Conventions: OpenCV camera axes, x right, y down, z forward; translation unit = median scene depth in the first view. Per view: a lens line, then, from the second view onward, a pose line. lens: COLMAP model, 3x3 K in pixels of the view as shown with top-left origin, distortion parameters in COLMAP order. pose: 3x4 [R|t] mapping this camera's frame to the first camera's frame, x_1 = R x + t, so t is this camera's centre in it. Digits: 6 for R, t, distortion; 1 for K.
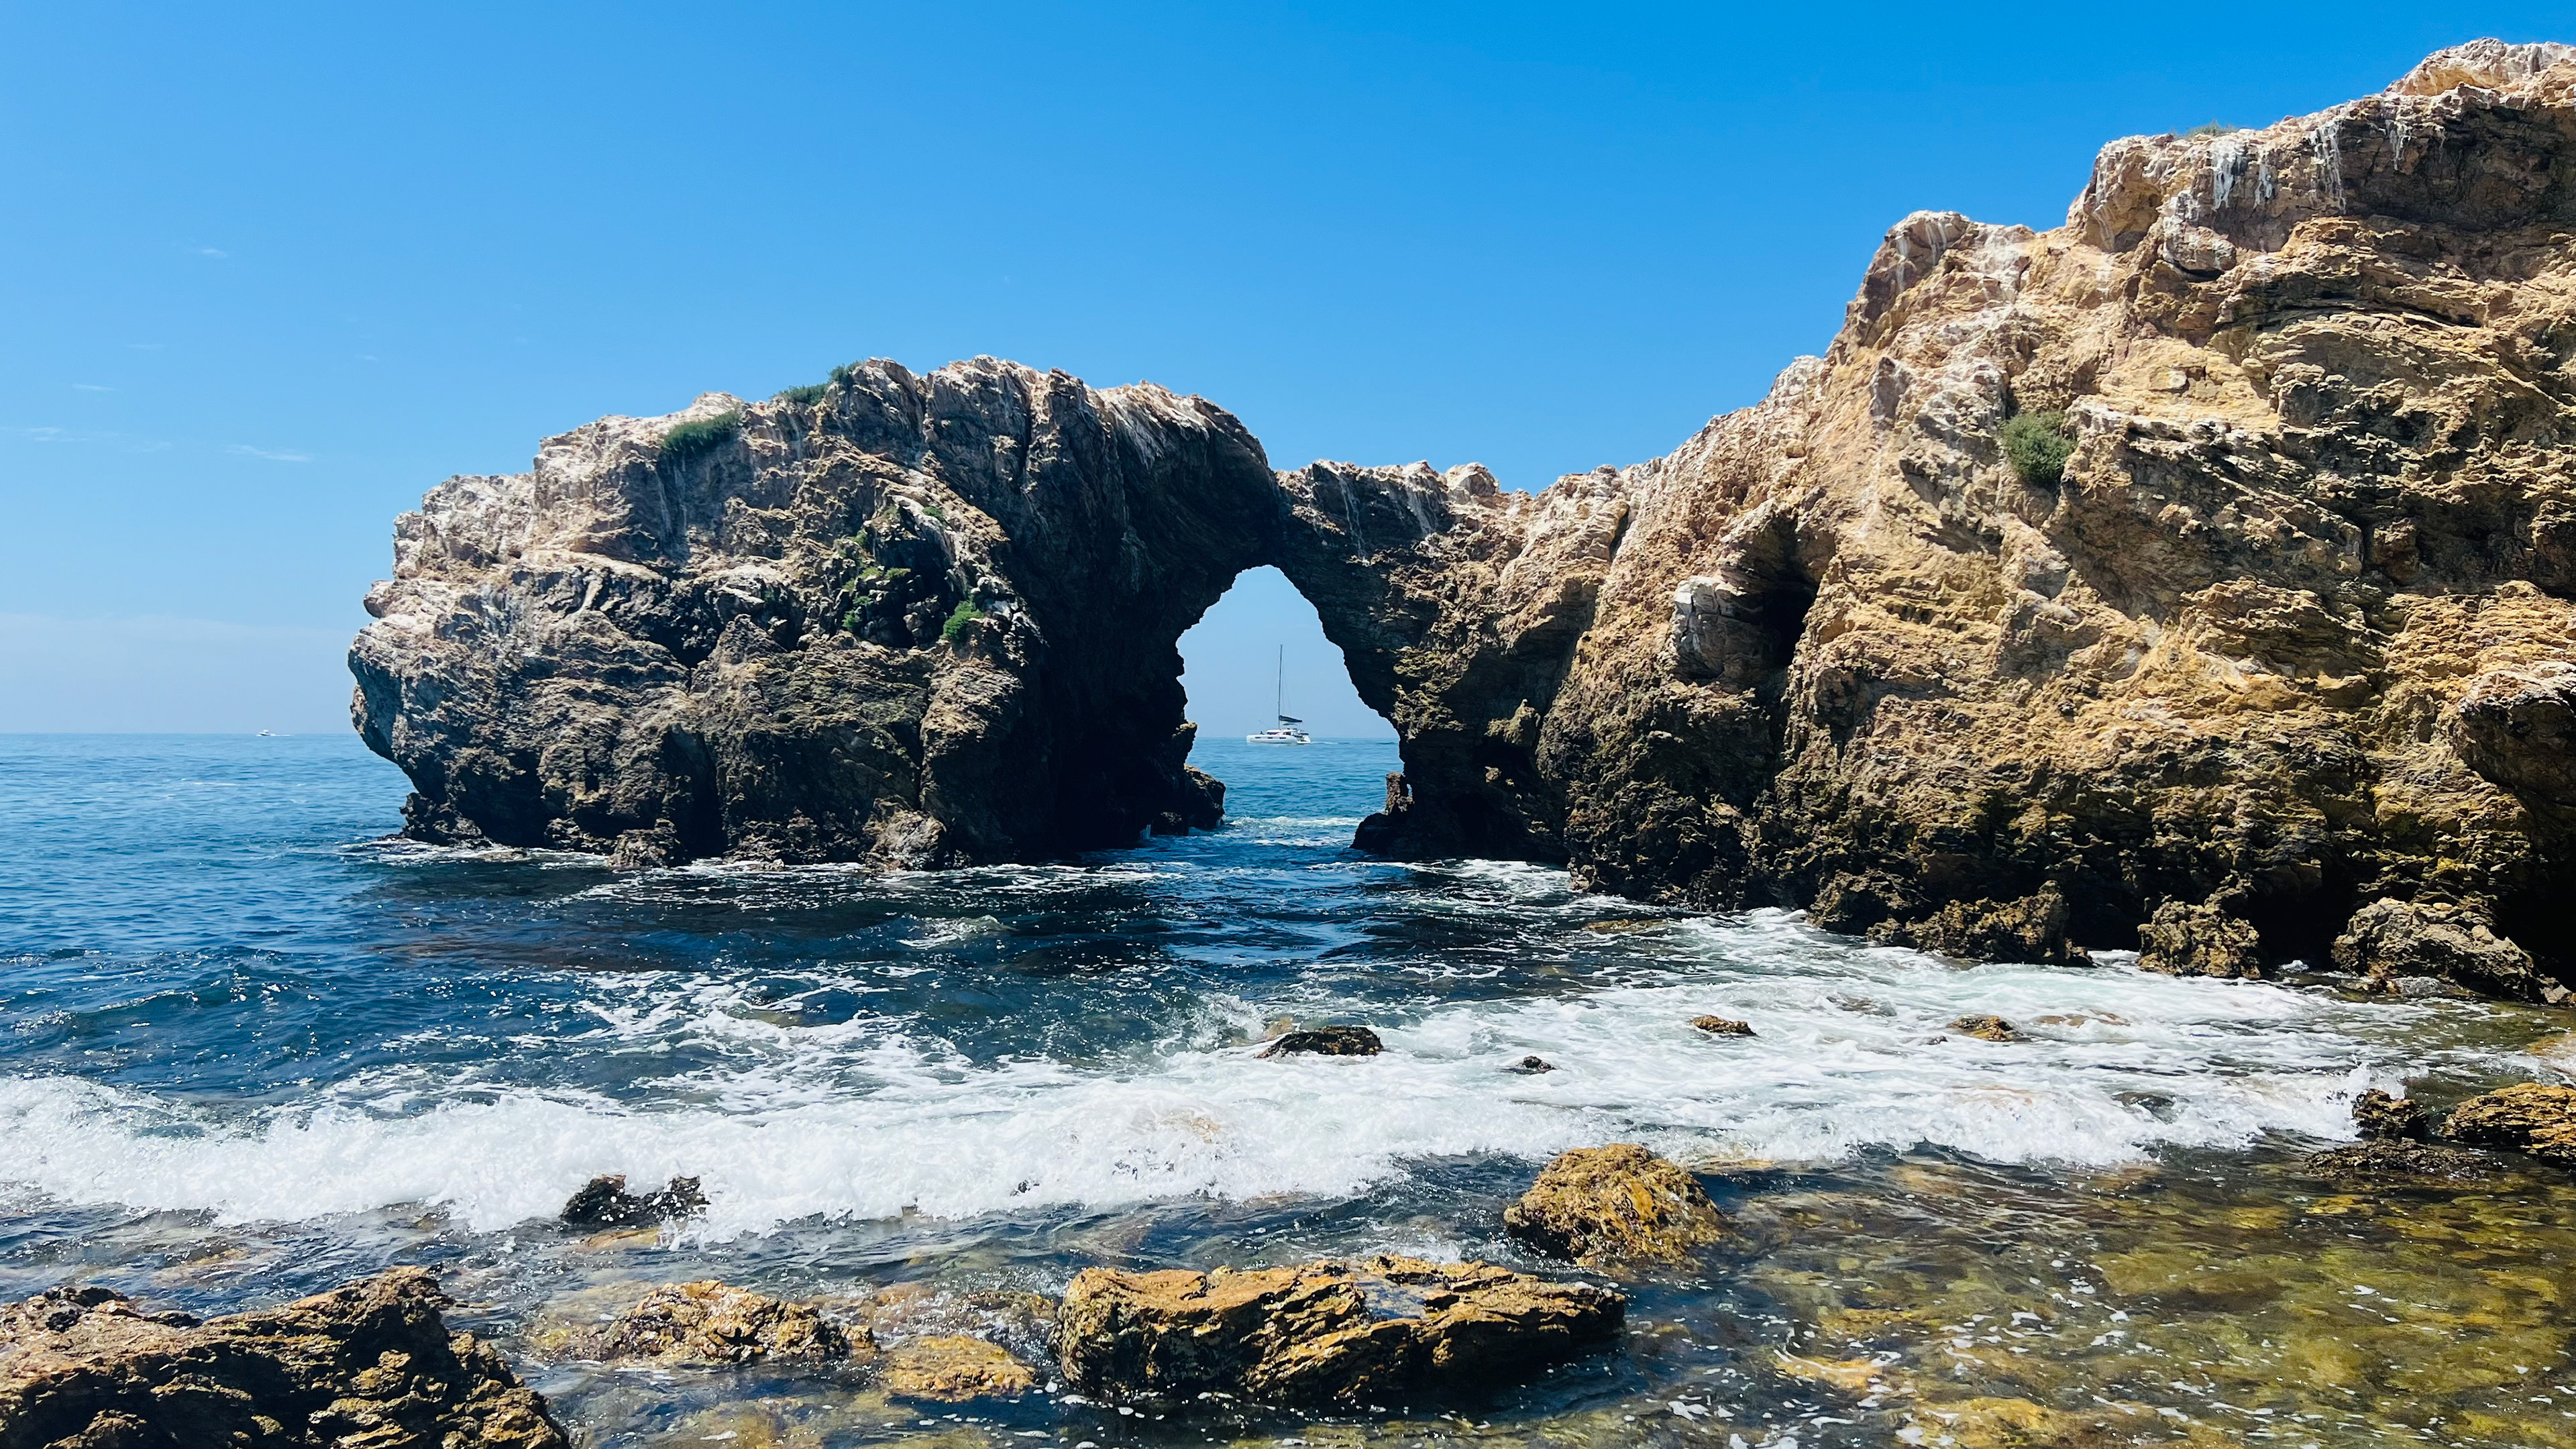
lens RADIAL K [[1910.8, 0, 1276.4], [0, 1910.8, 735.9], [0, 0, 1]] dist [0.042732, -0.051365]
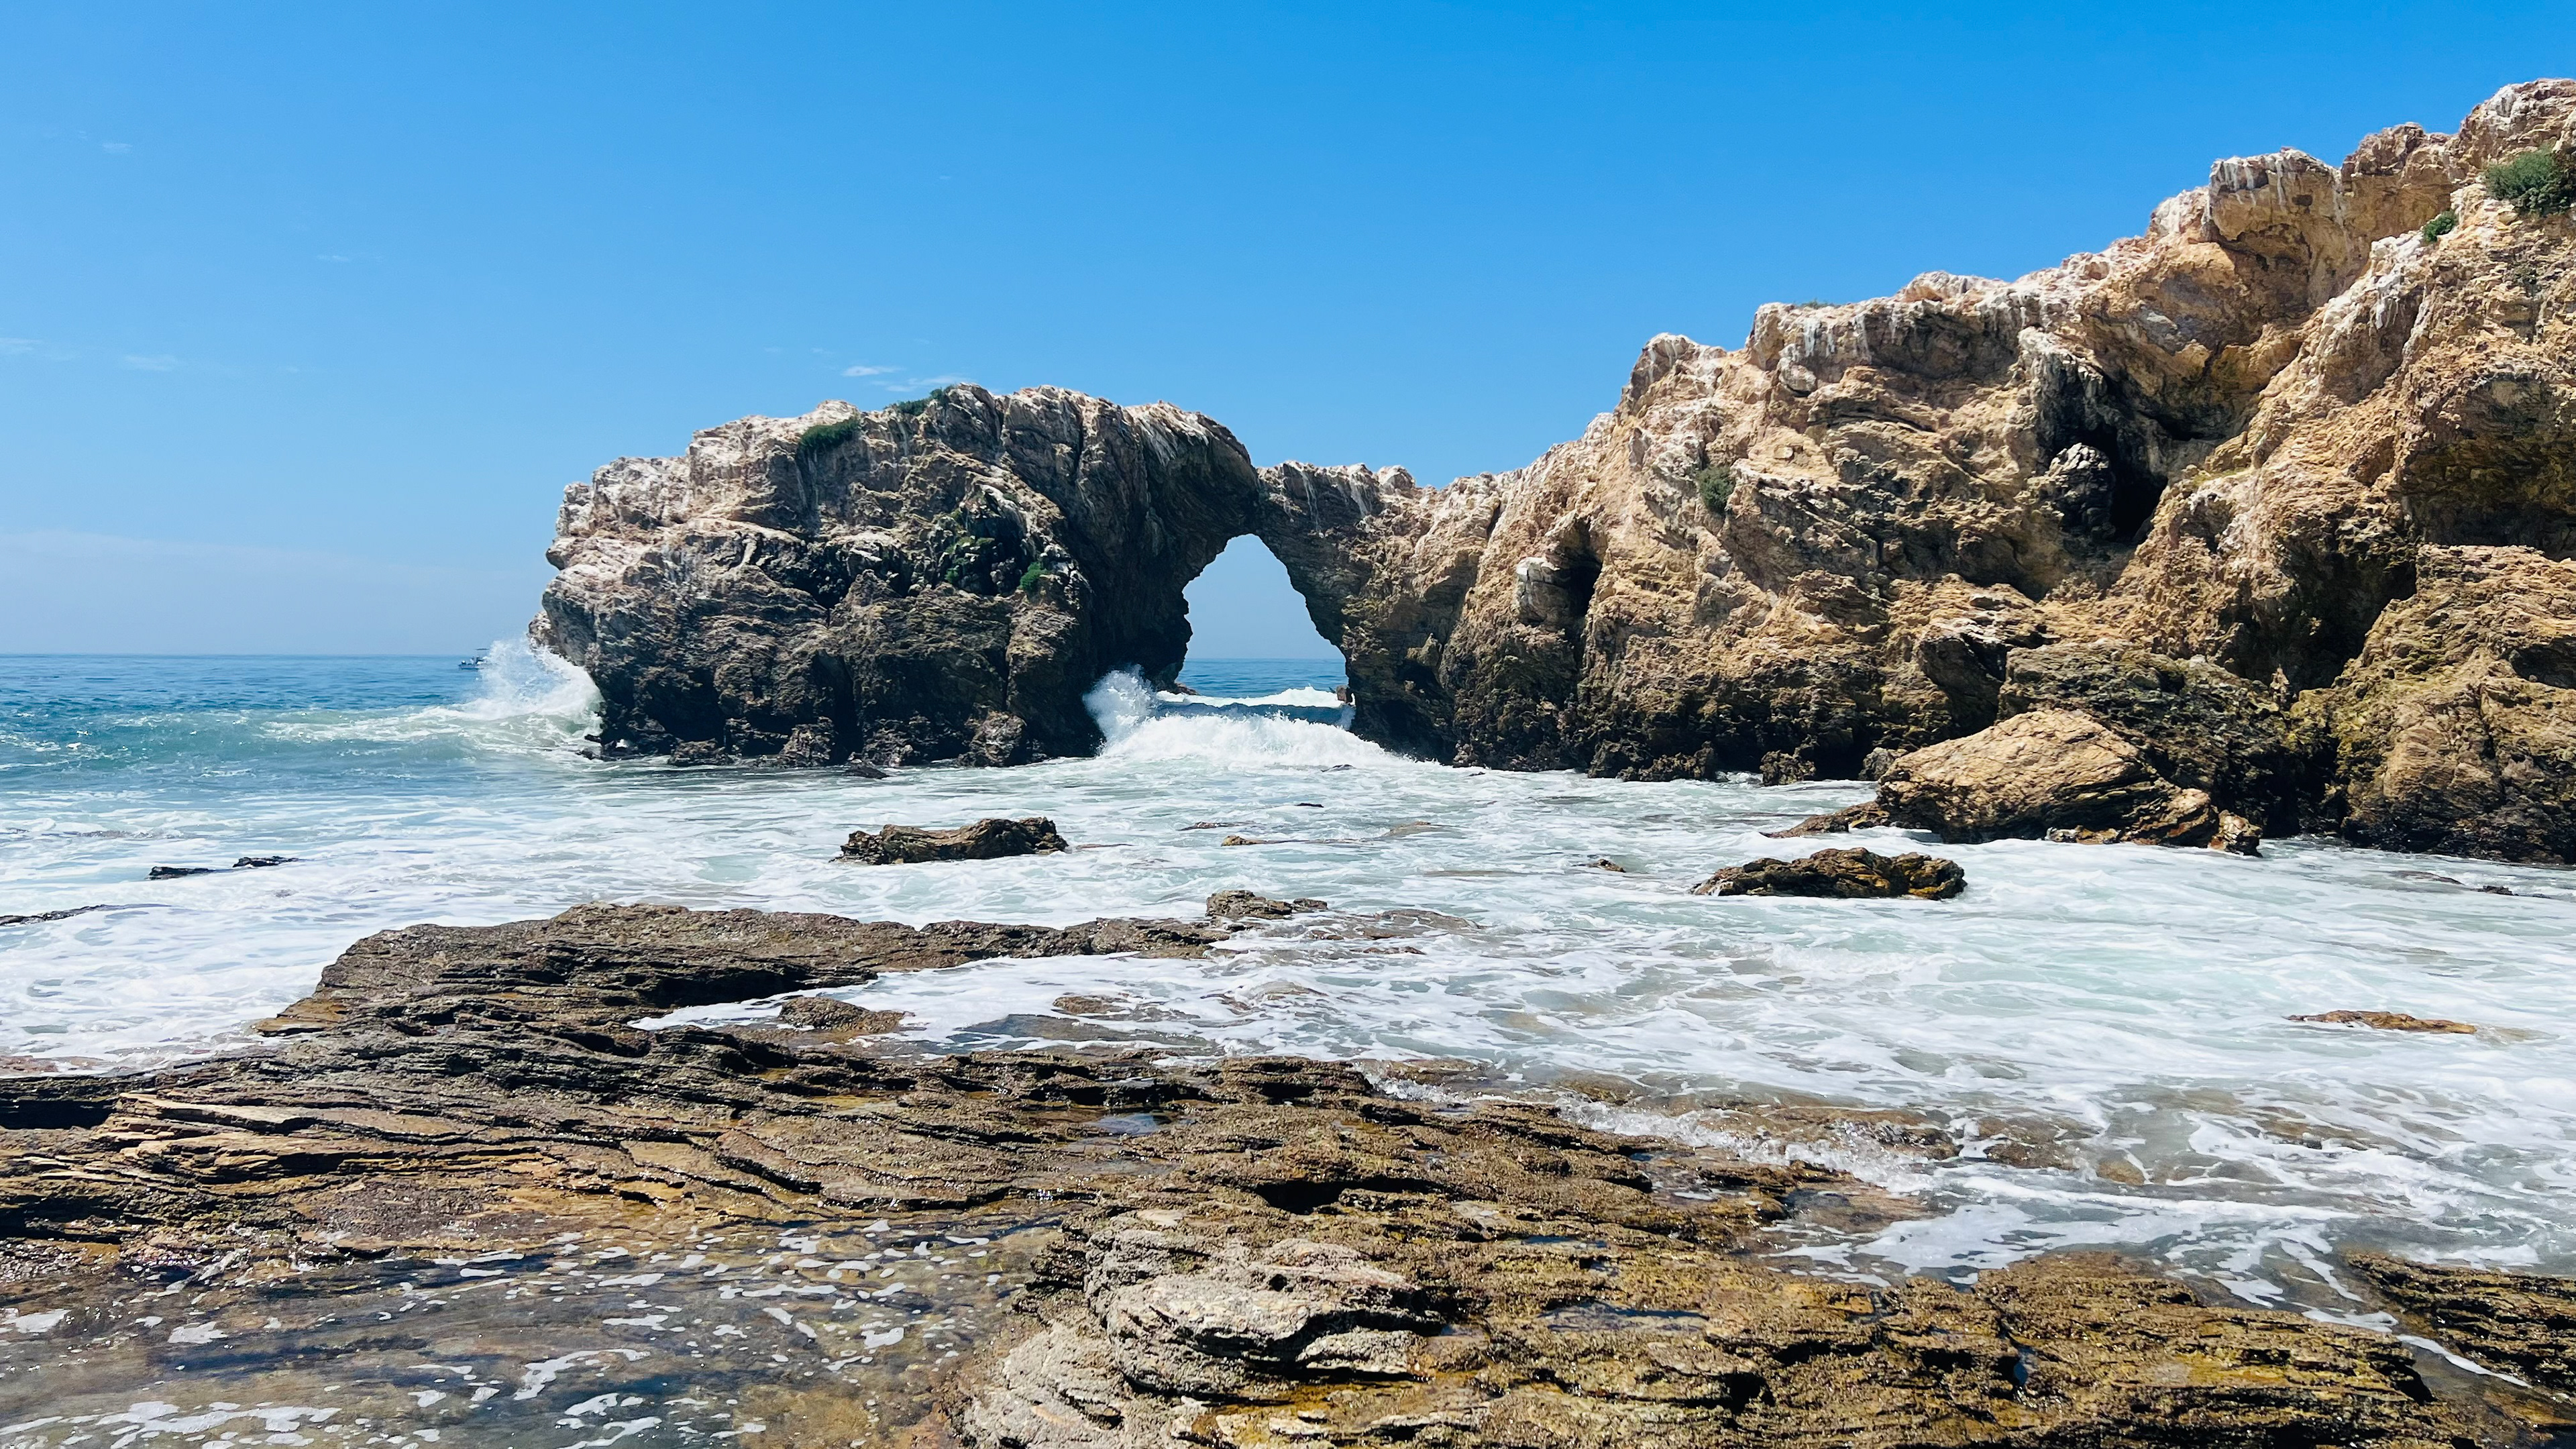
lens RADIAL K [[1931.7, 0, 1288.0], [0, 1931.7, 724.5], [0, 0, 1]] dist [0.100577, -0.171857]
pose [[0.999582, -0.000220, 0.028921, -0.025873], [-0.000764, 0.999422, 0.033992, 0.000057], [-0.028912, -0.034000, 0.999004, -0.593401]]
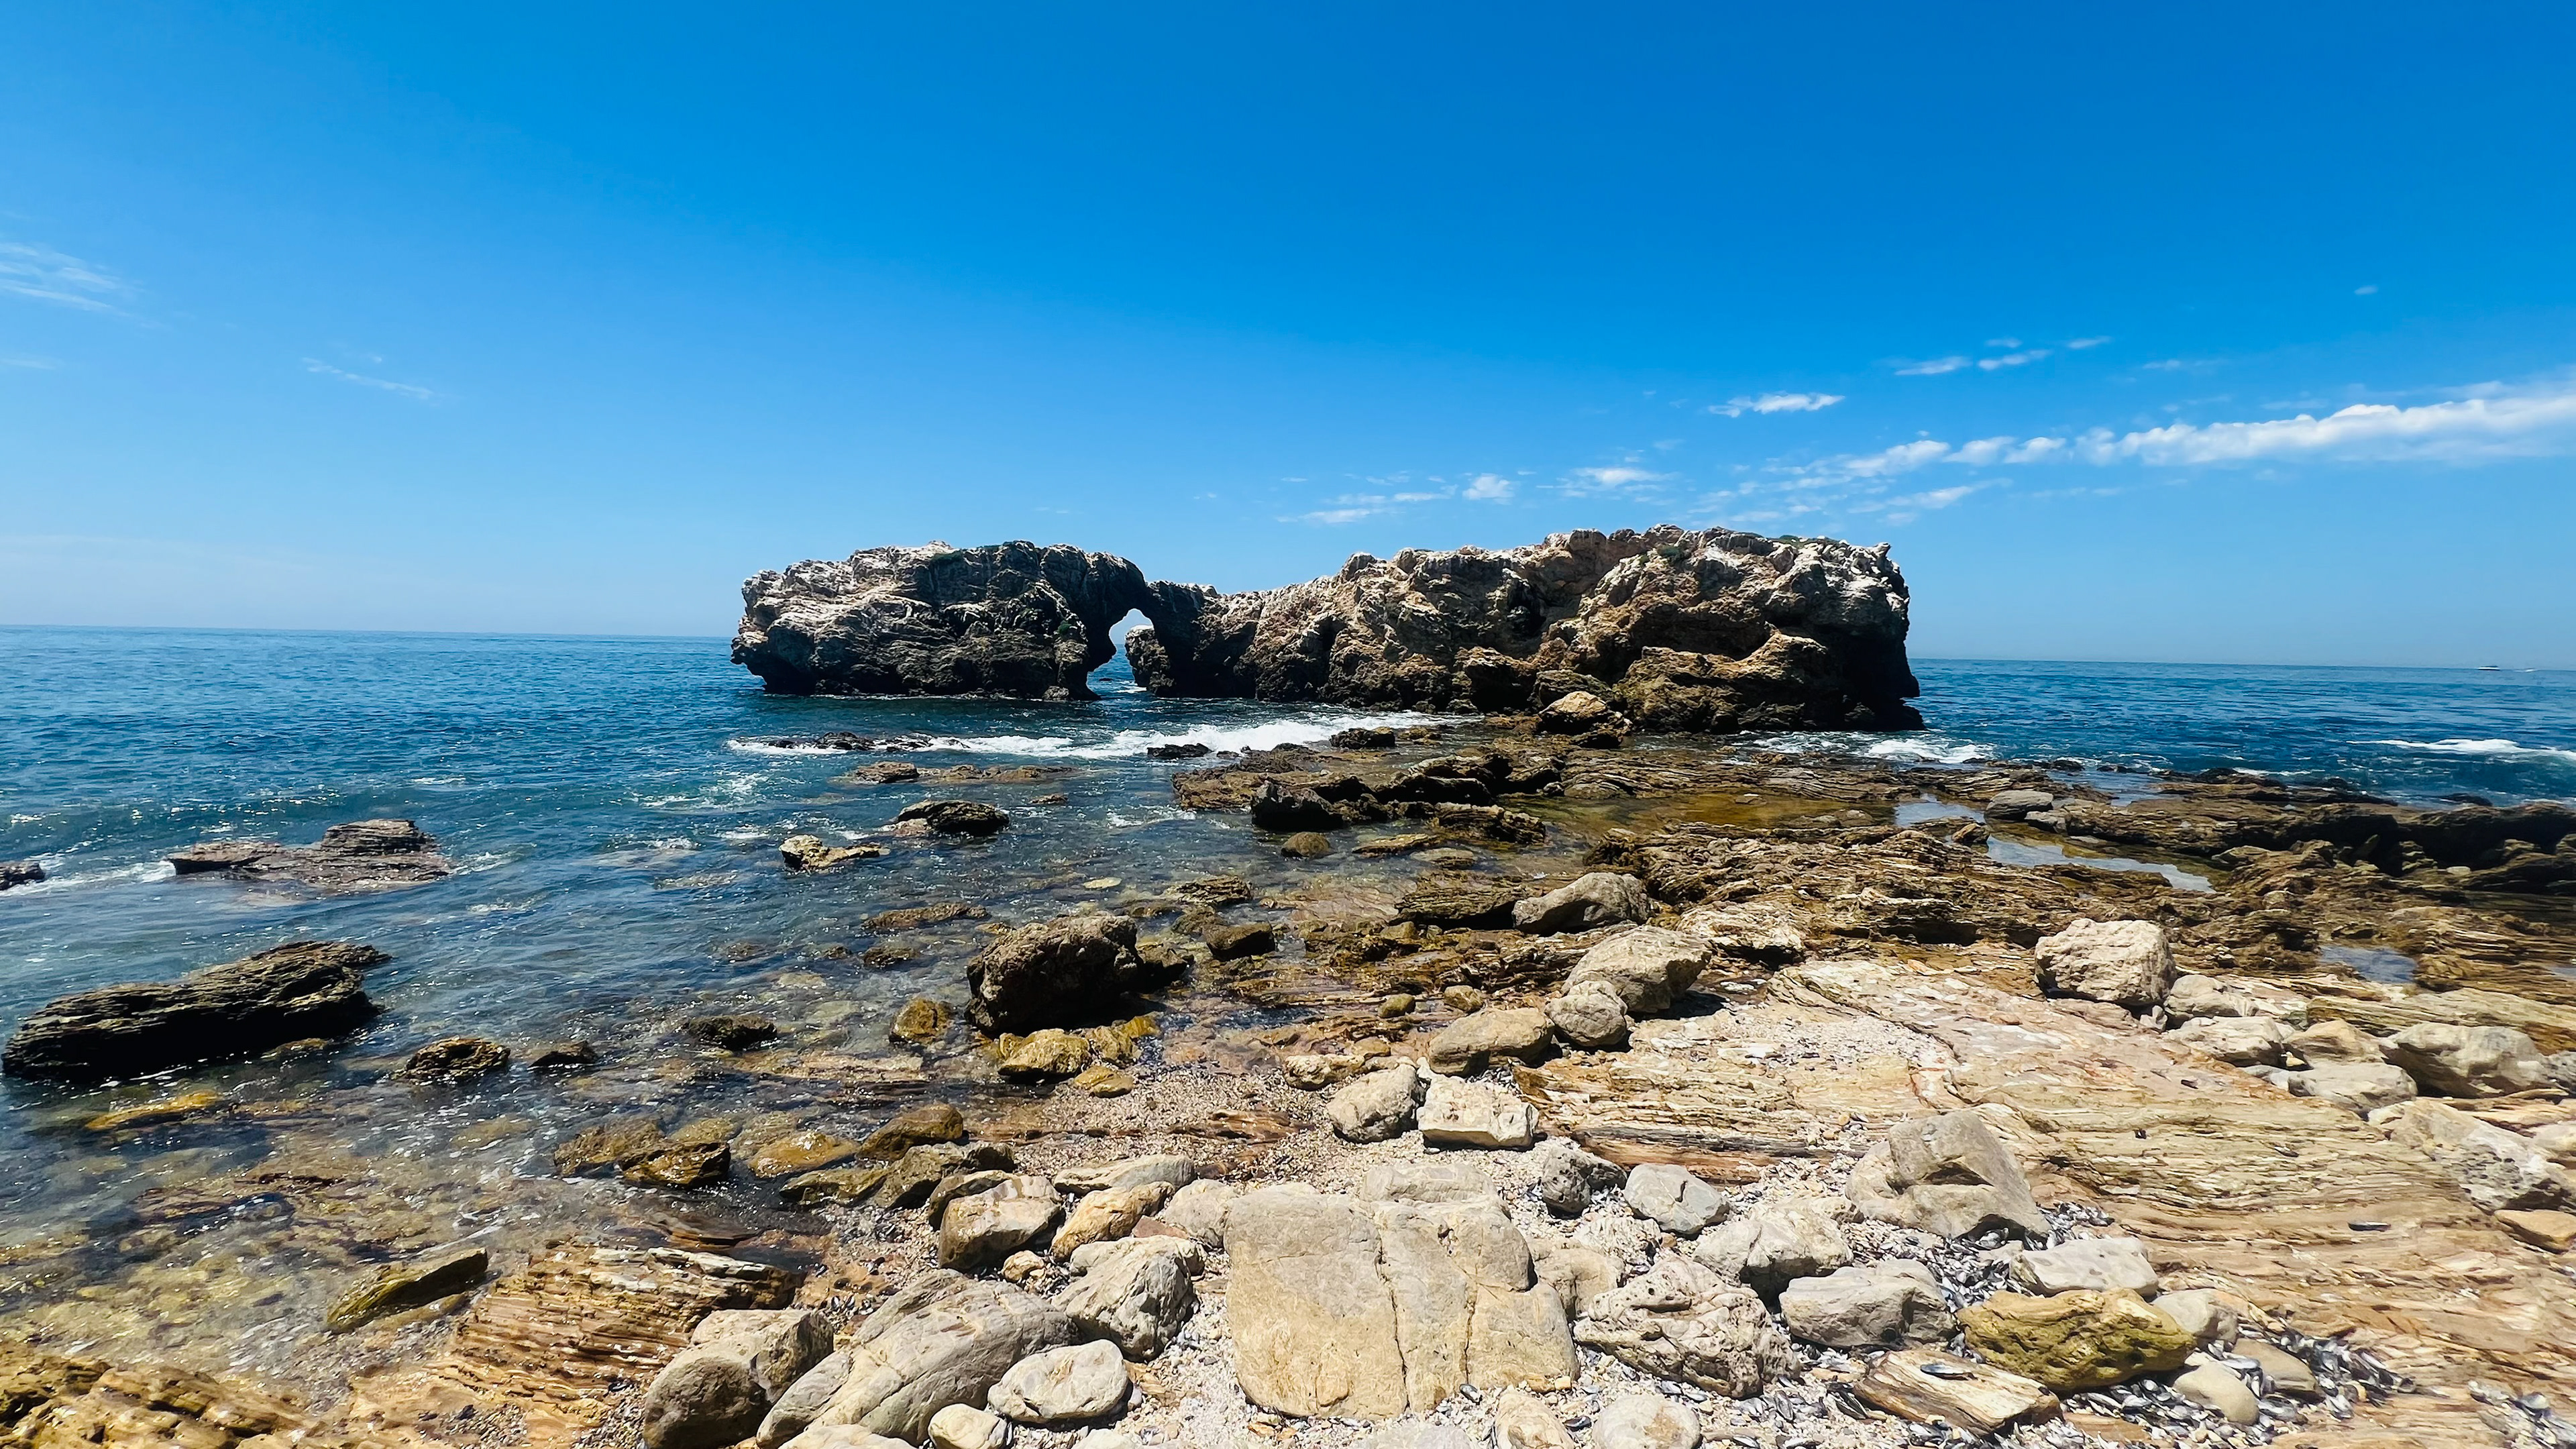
lens RADIAL K [[1036.8, 0, 1281.9], [0, 1036.8, 727.0], [0, 0, 1]] dist [-0.008014, -0.000053]
pose [[0.880648, -0.024519, 0.473136, -0.935930], [-0.014649, 0.996773, 0.078921, -0.048576], [-0.473545, -0.076433, 0.877447, -1.020350]]
